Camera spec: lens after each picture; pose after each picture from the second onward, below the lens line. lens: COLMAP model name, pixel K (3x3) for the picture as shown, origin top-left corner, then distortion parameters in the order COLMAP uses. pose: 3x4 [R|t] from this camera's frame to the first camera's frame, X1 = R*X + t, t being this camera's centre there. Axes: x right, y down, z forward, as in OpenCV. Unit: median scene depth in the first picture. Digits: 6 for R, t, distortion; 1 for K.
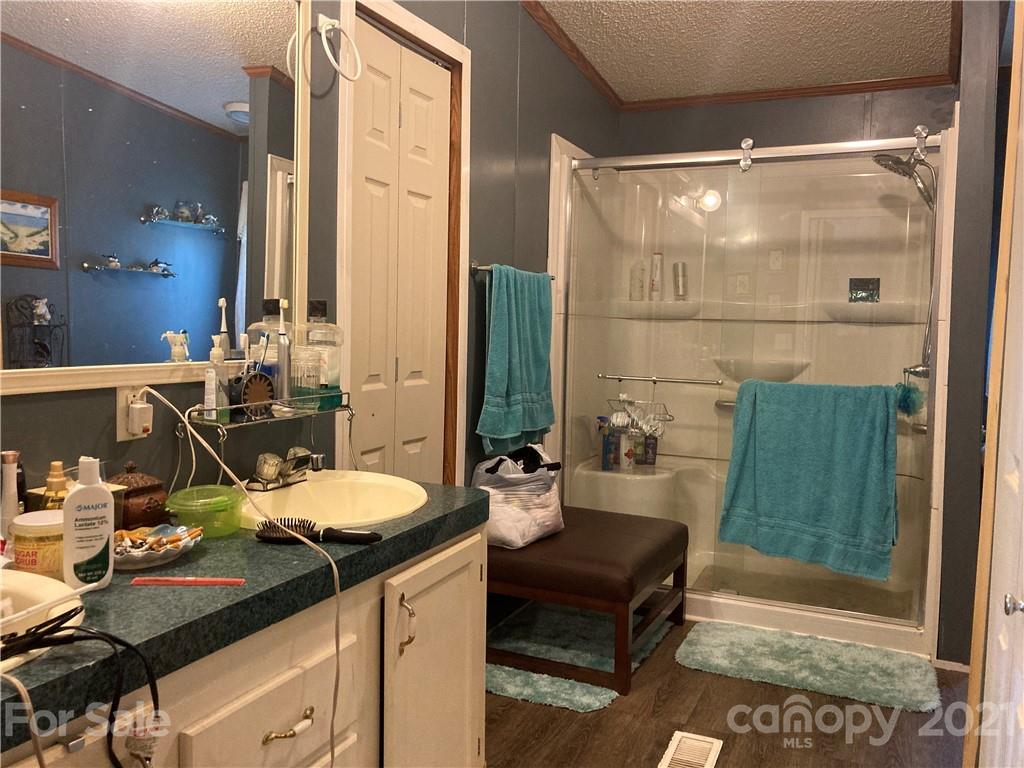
lens RADIAL K [[833.7, 0, 512.0], [0, 833.7, 384.0], [0, 0, 1]] dist [0.035856, -0.049790]
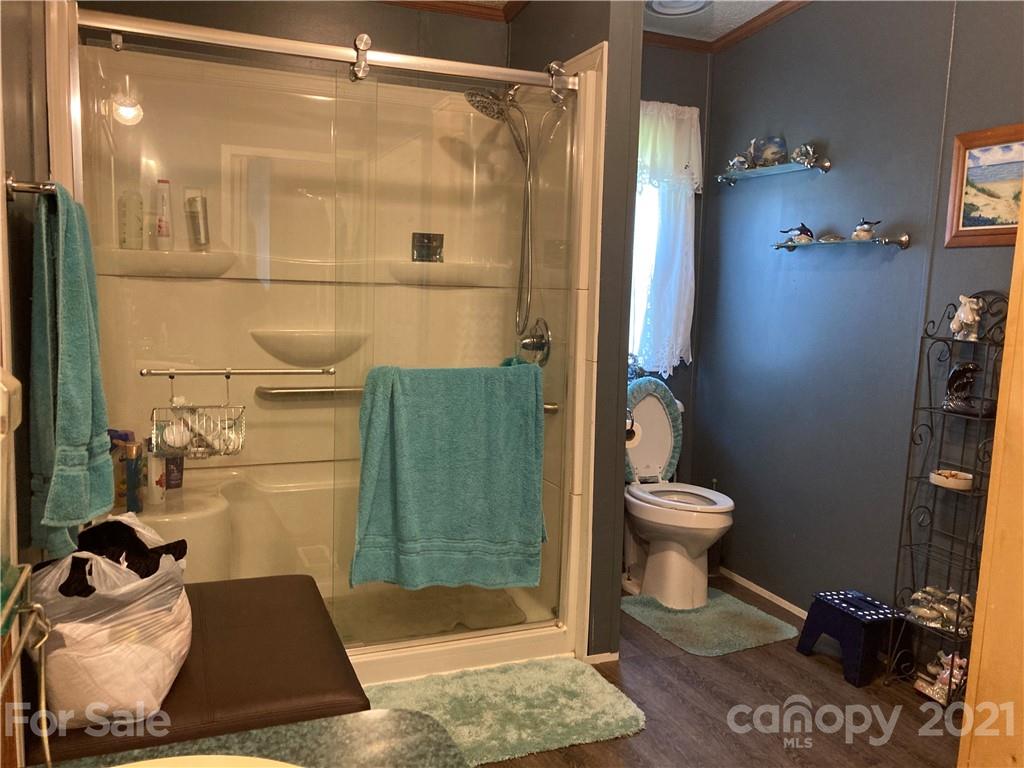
lens RADIAL K [[833.7, 0, 512.0], [0, 833.7, 384.0], [0, 0, 1]] dist [0.035856, -0.049790]
pose [[0.681338, -0.086805, 0.726803, -0.184675], [0.035107, 0.995676, 0.086006, -0.050832], [-0.731126, -0.033083, 0.681440, 0.407932]]
